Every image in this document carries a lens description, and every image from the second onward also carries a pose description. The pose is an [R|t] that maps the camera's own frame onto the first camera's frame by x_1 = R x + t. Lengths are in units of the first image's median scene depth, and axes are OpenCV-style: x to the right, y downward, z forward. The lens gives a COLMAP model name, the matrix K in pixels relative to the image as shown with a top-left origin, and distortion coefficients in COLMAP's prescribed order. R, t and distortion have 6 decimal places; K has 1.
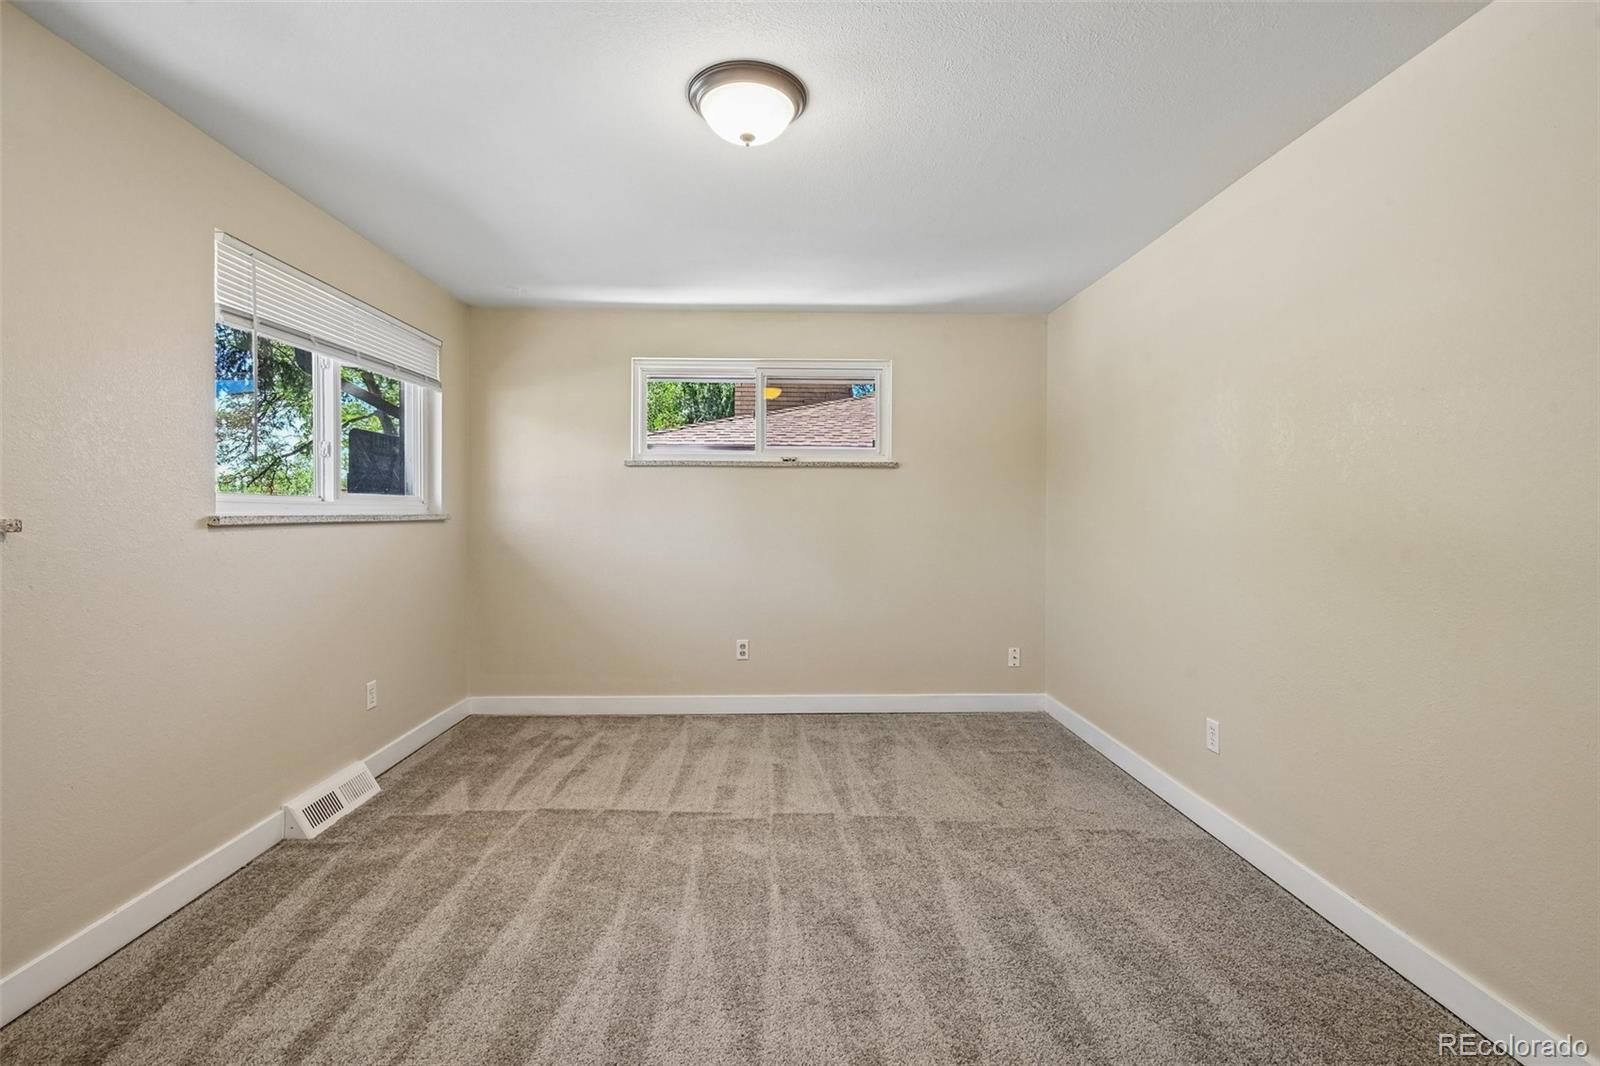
lens RADIAL K [[700.1, 0, 802.6], [0, 700.1, 509.9], [0, 0, 1]] dist [-0.000832, 0.000607]
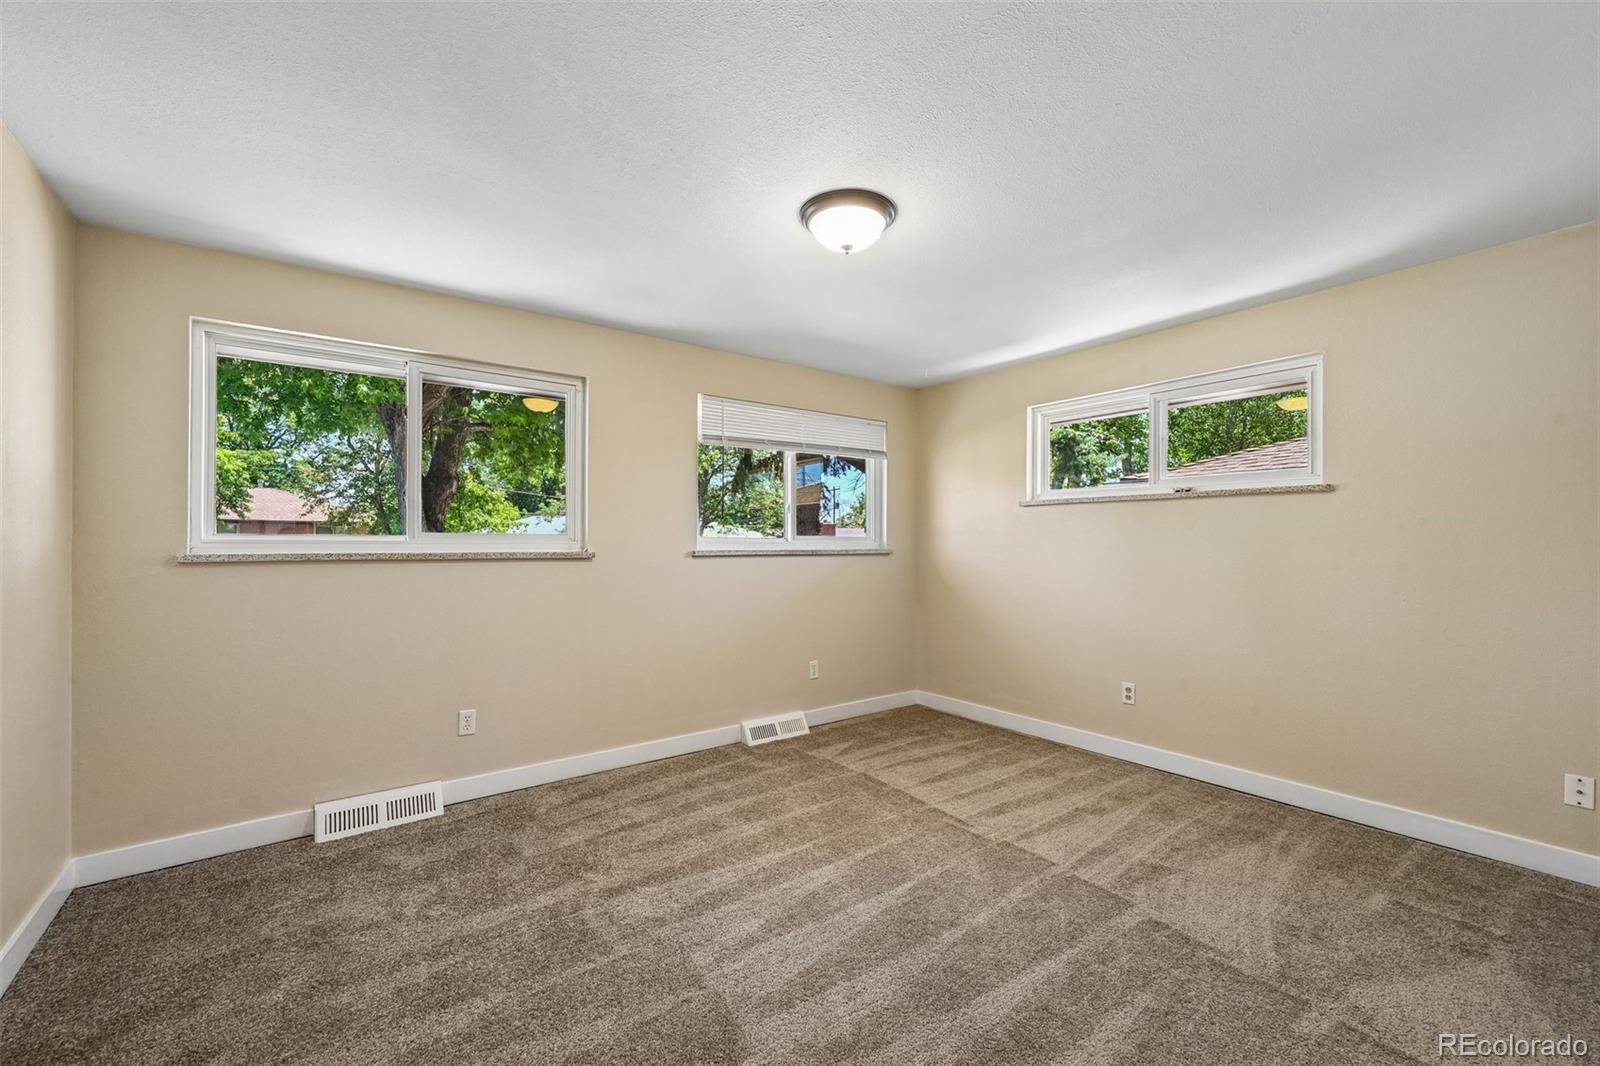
lens RADIAL K [[642.4, 0, 803.7], [0, 642.4, 536.0], [0, 0, 1]] dist [0.000735, 0.000499]
pose [[0.582724, -0.011718, -0.812586, 0.511178], [0.001944, 0.999913, -0.013024, -0.005039], [0.812668, 0.006010, 0.582696, 0.182368]]
